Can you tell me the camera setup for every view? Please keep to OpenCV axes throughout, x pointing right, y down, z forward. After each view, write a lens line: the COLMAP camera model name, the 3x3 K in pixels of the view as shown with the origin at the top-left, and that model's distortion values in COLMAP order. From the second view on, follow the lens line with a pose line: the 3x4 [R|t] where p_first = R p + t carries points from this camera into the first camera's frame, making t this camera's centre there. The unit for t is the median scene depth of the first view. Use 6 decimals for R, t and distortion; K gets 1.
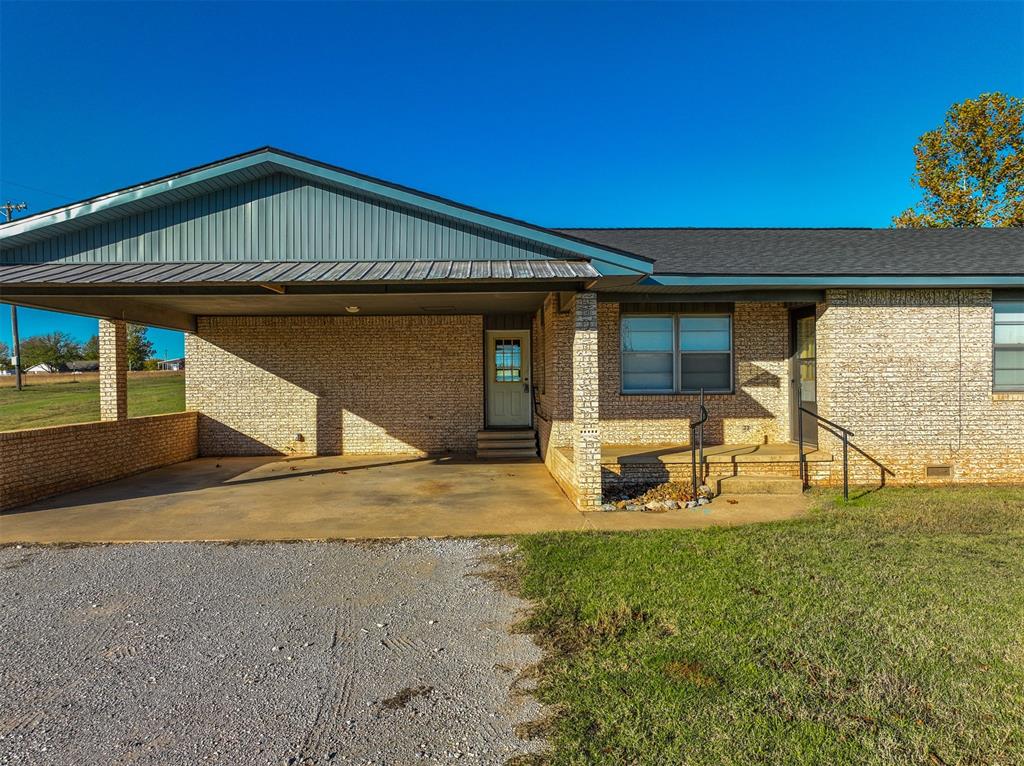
lens RADIAL K [[718.4, 0, 512.5], [0, 718.4, 387.5], [0, 0, 1]] dist [-0.003349, 0.022045]
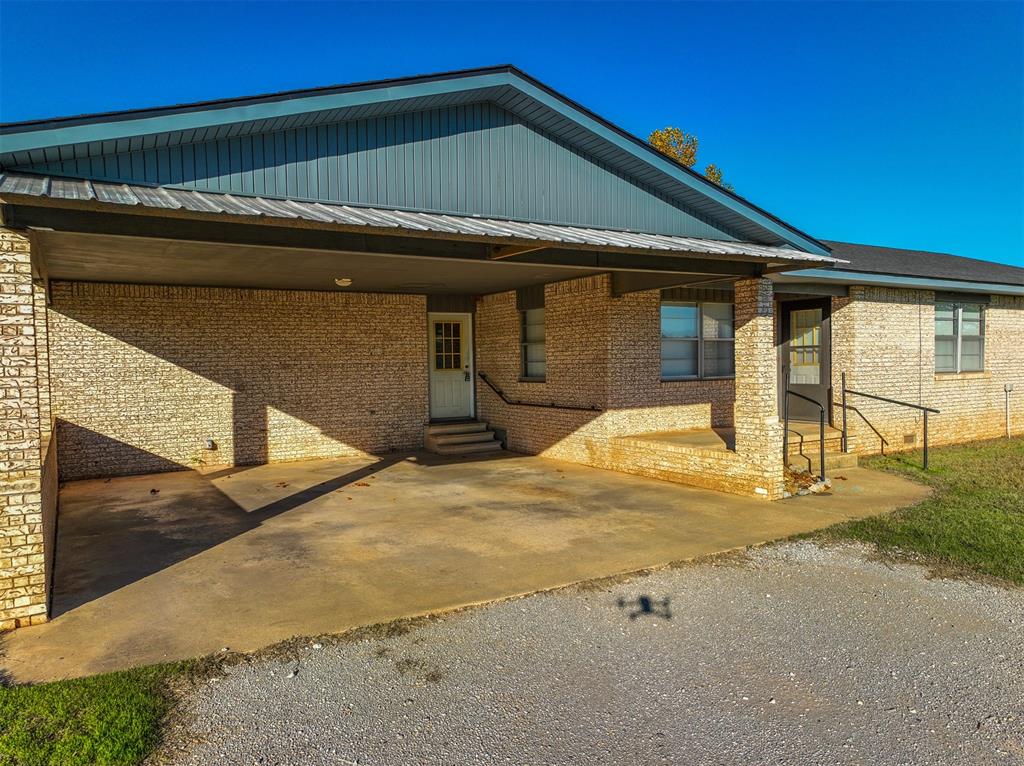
lens RADIAL K [[718.4, 0, 512.5], [0, 718.4, 387.5], [0, 0, 1]] dist [-0.003349, 0.022045]
pose [[0.874853, -0.022339, 0.483874, -0.505282], [0.013369, 0.999669, 0.021980, -0.006030], [-0.484205, -0.012761, 0.874862, 0.226464]]
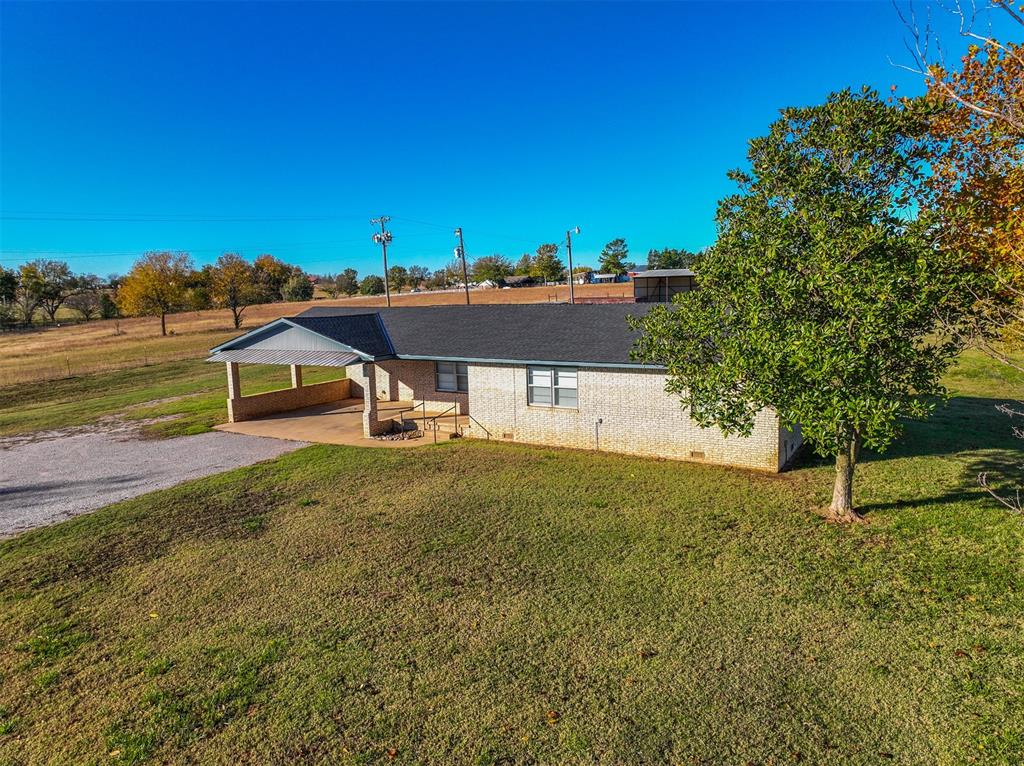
lens RADIAL K [[714.0, 0, 512.0], [0, 714.0, 383.0], [0, 0, 1]] dist [-0.024516, 0.000207]
pose [[0.836609, 0.058872, -0.544628, 1.627249], [0.014783, 0.991420, 0.129877, -0.315325], [0.547601, -0.116708, 0.828560, -0.803220]]
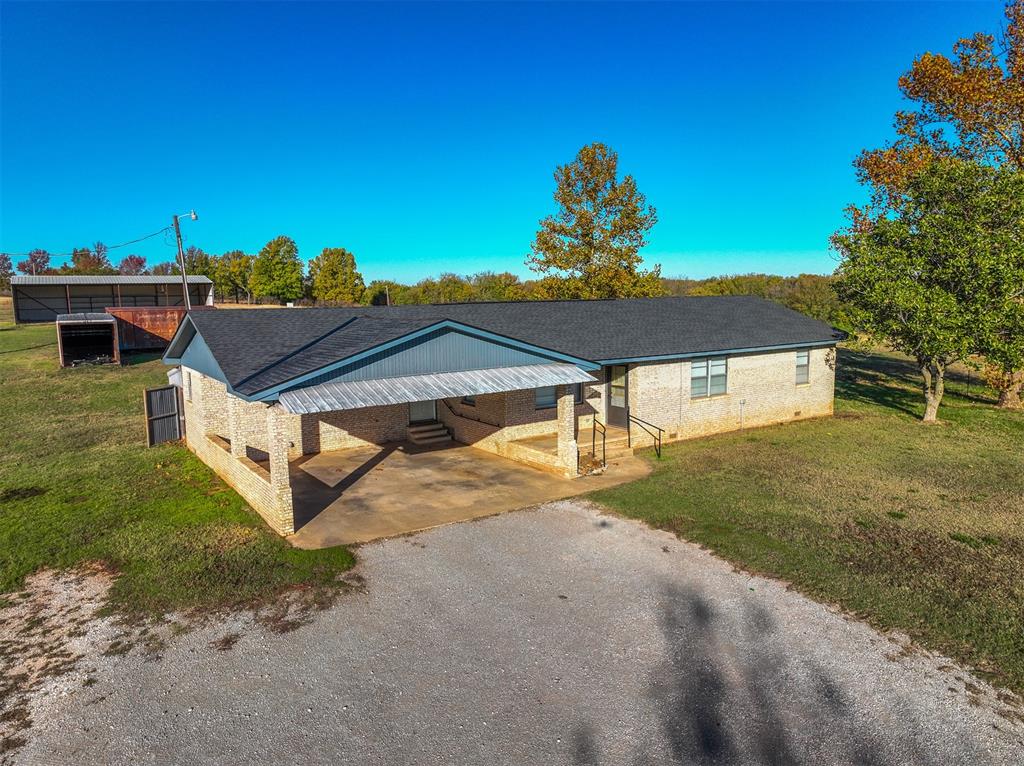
lens RADIAL K [[718.4, 0, 512.5], [0, 718.4, 387.5], [0, 0, 1]] dist [-0.003349, 0.022045]
pose [[0.849861, -0.075146, 0.521621, -0.857032], [0.012471, 0.992372, 0.122645, -0.272542], [-0.526859, -0.097726, 0.844316, -0.529281]]
